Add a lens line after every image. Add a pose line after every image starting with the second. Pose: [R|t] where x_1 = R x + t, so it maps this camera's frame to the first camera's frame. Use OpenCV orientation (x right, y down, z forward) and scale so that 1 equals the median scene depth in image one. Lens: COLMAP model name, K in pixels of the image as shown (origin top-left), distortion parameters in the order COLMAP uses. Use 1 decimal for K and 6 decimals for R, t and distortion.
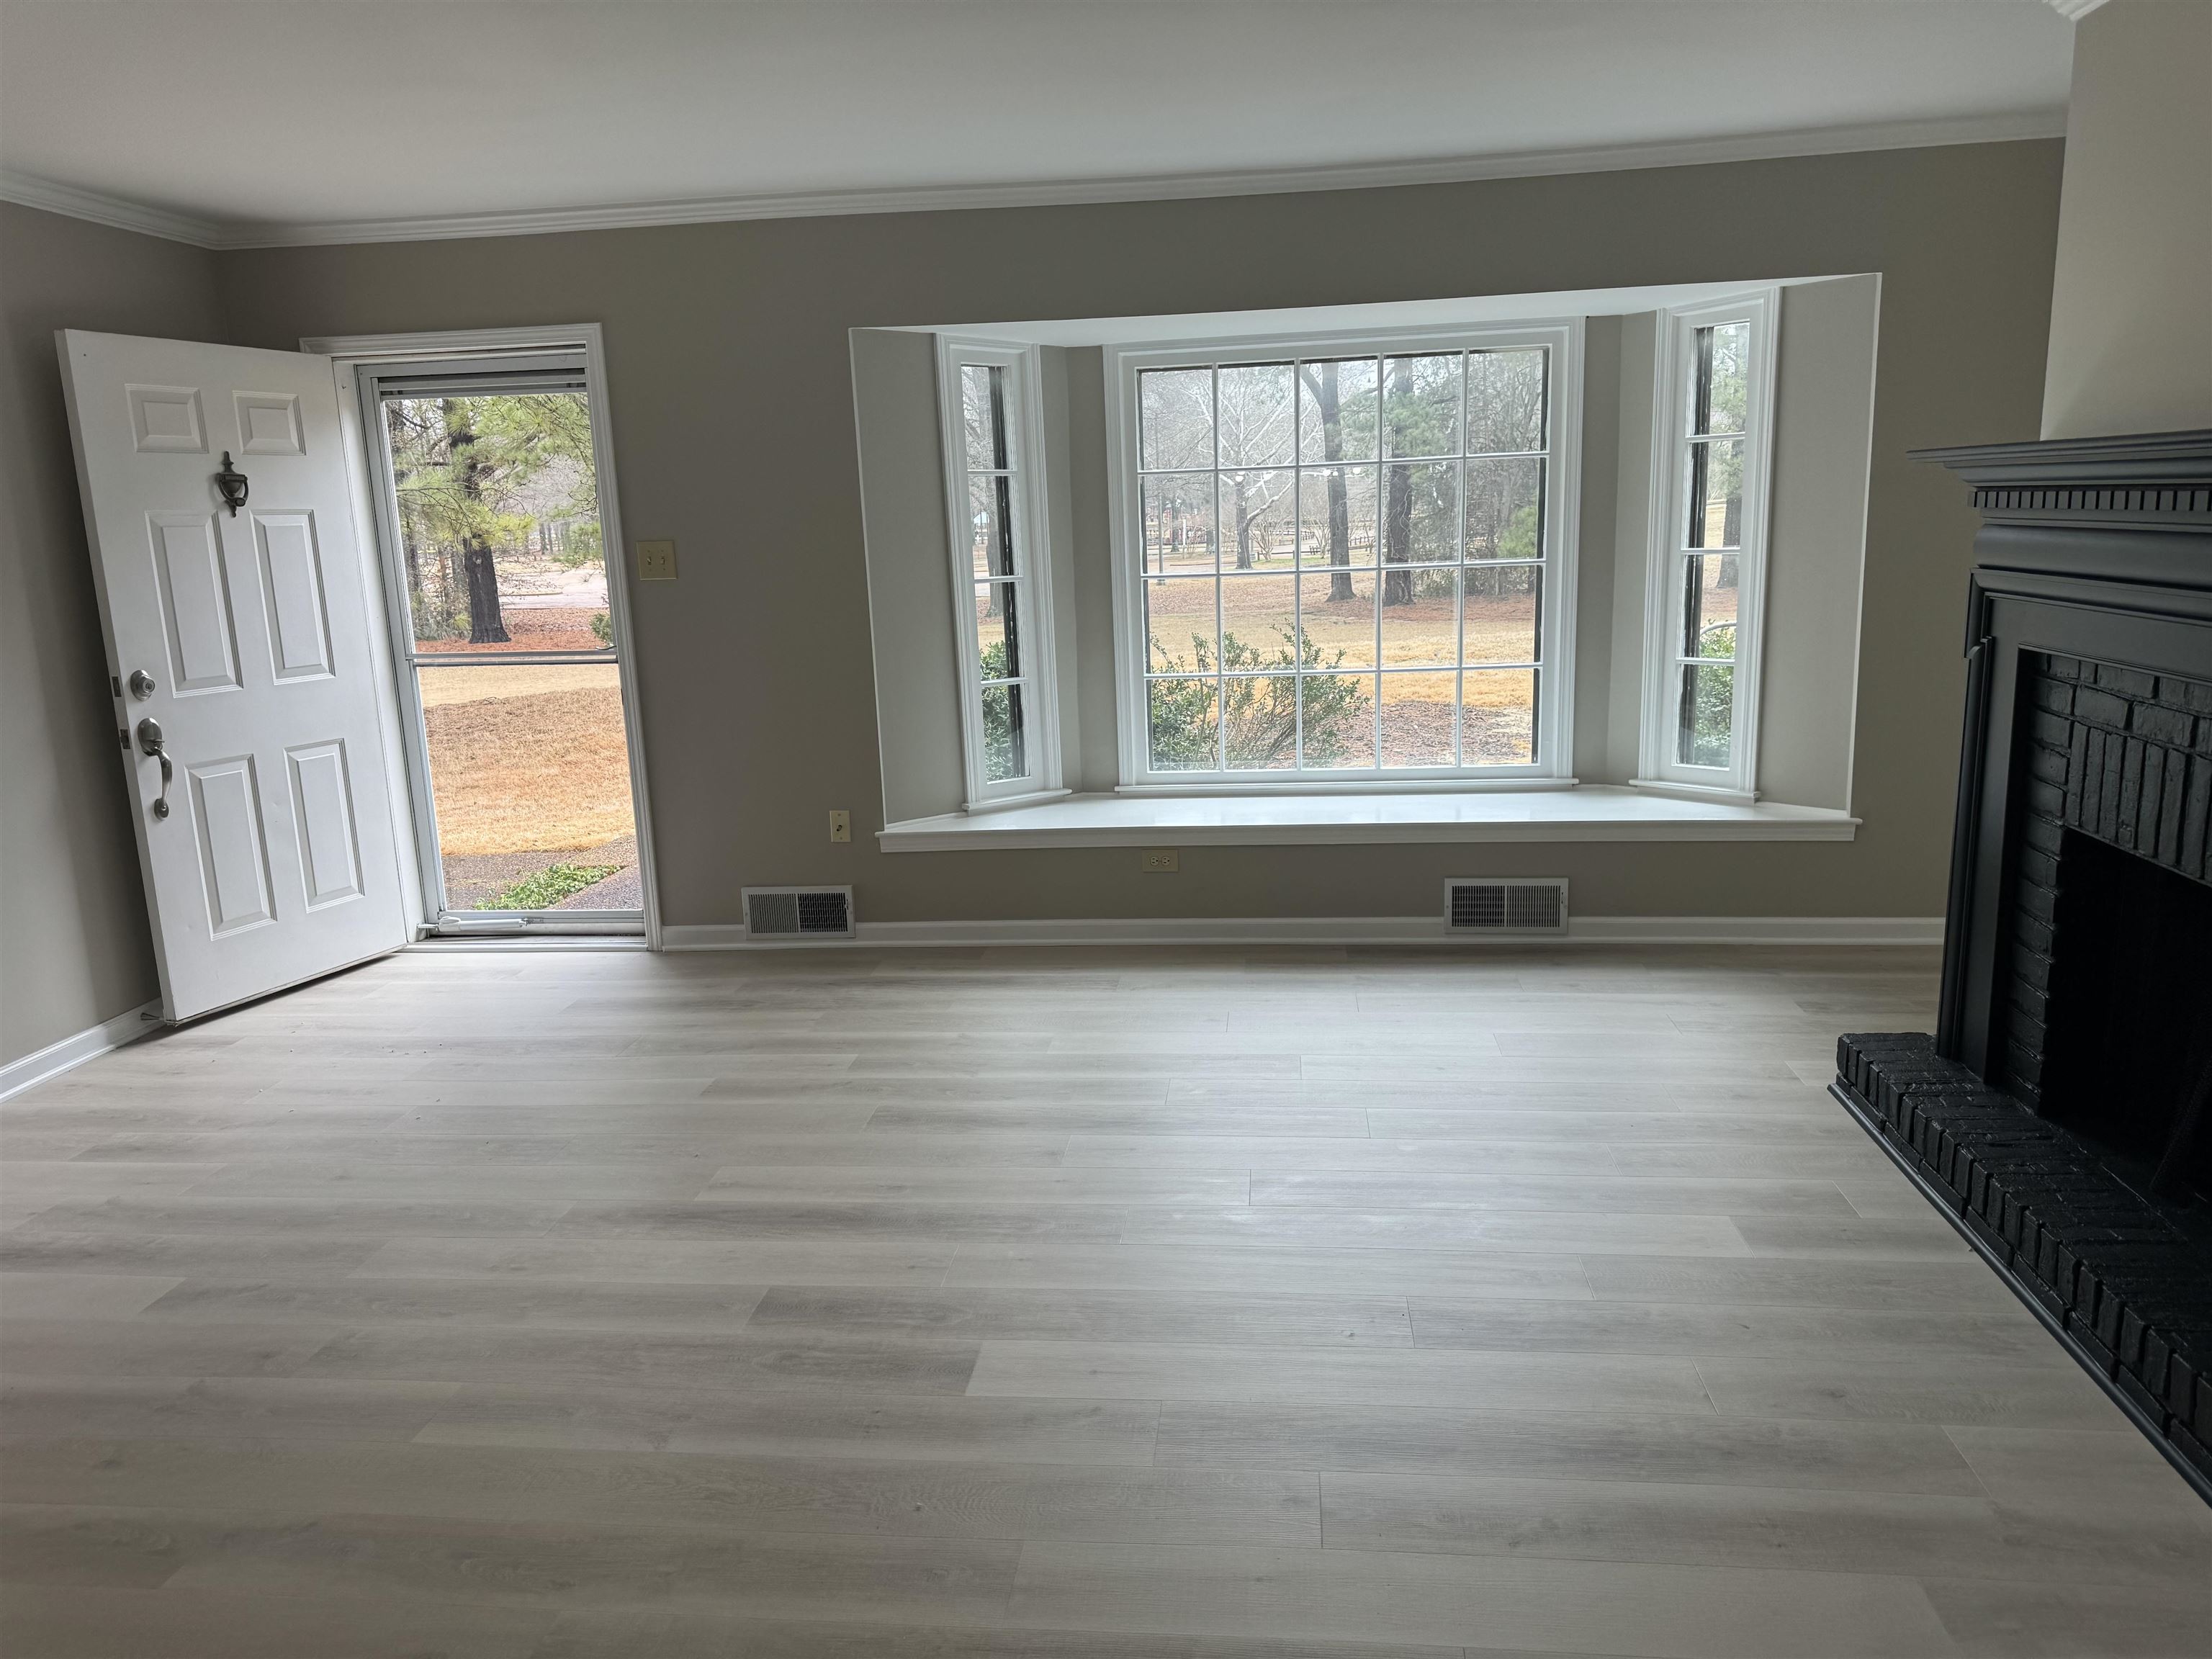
lens RADIAL K [[1552.5, 0, 1121.7], [0, 1552.5, 836.7], [0, 0, 1]] dist [0.107400, -0.155597]
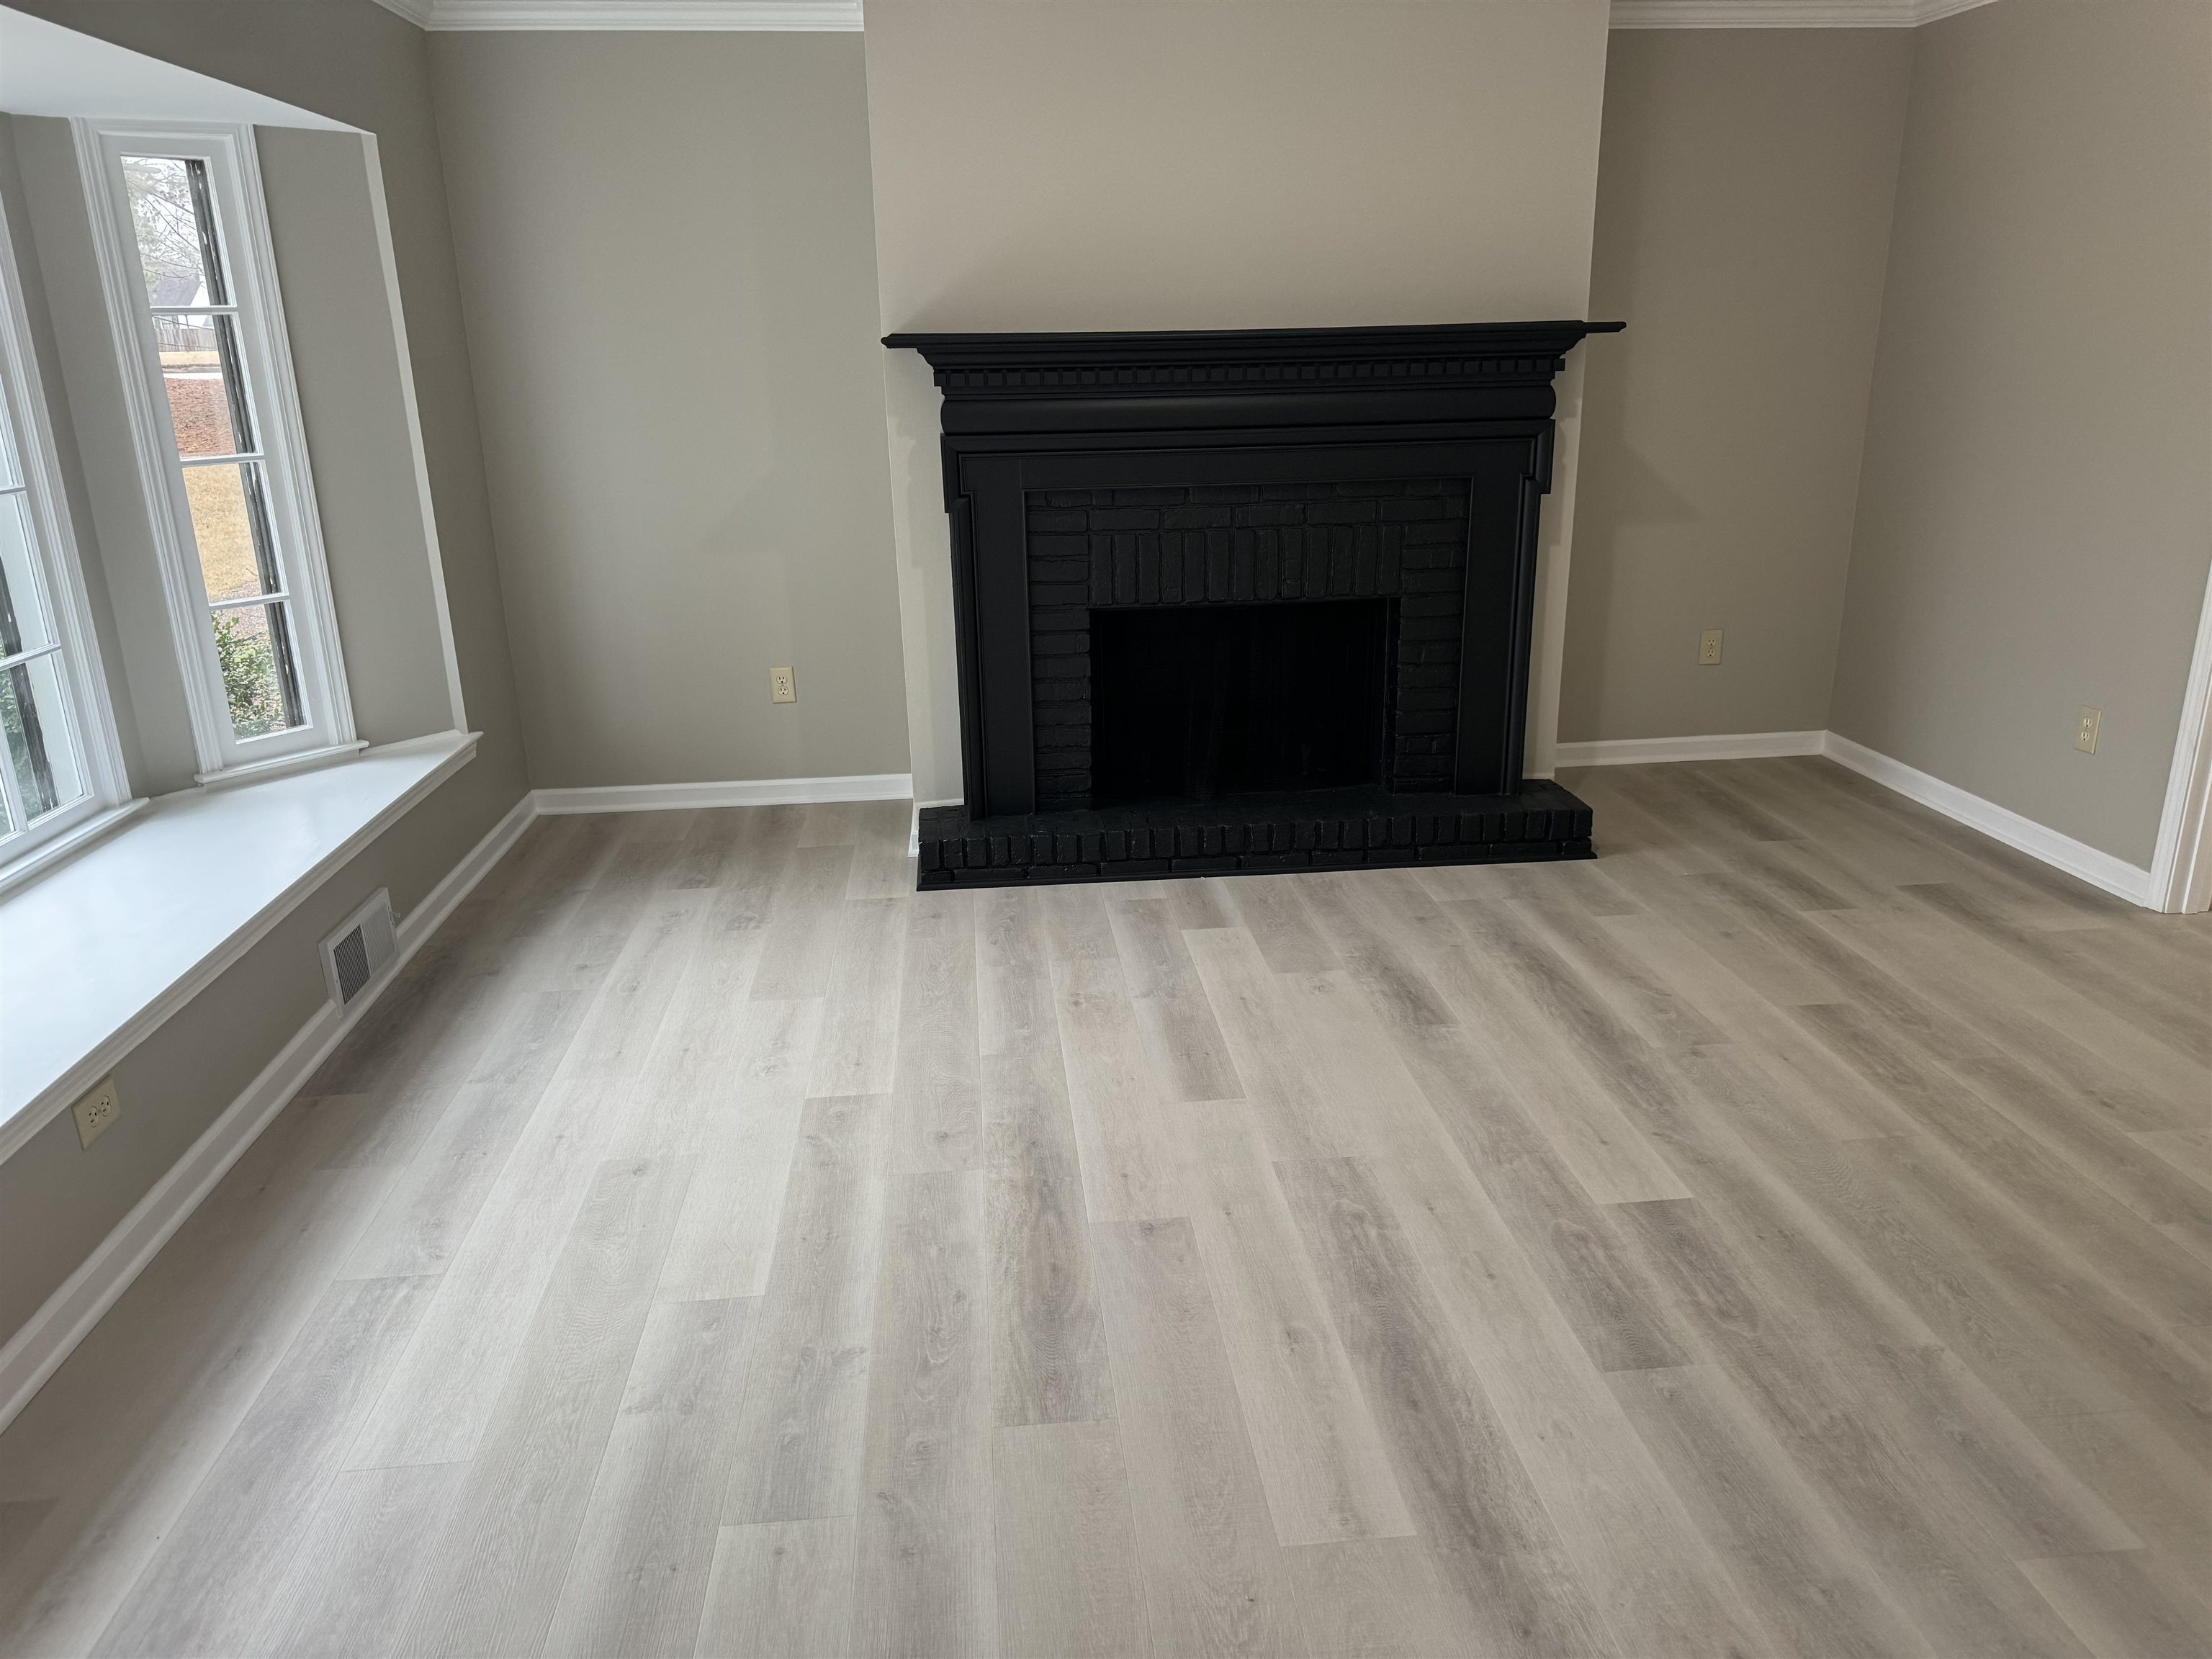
lens RADIAL K [[1581.7, 0, 1110.3], [0, 1581.7, 821.6], [0, 0, 1]] dist [0.000247, -0.002506]
pose [[-0.197173, -0.249213, 0.948164, -0.800525], [0.235066, 0.926920, 0.292512, -0.230864], [-0.951770, 0.280556, -0.124183, 1.191859]]
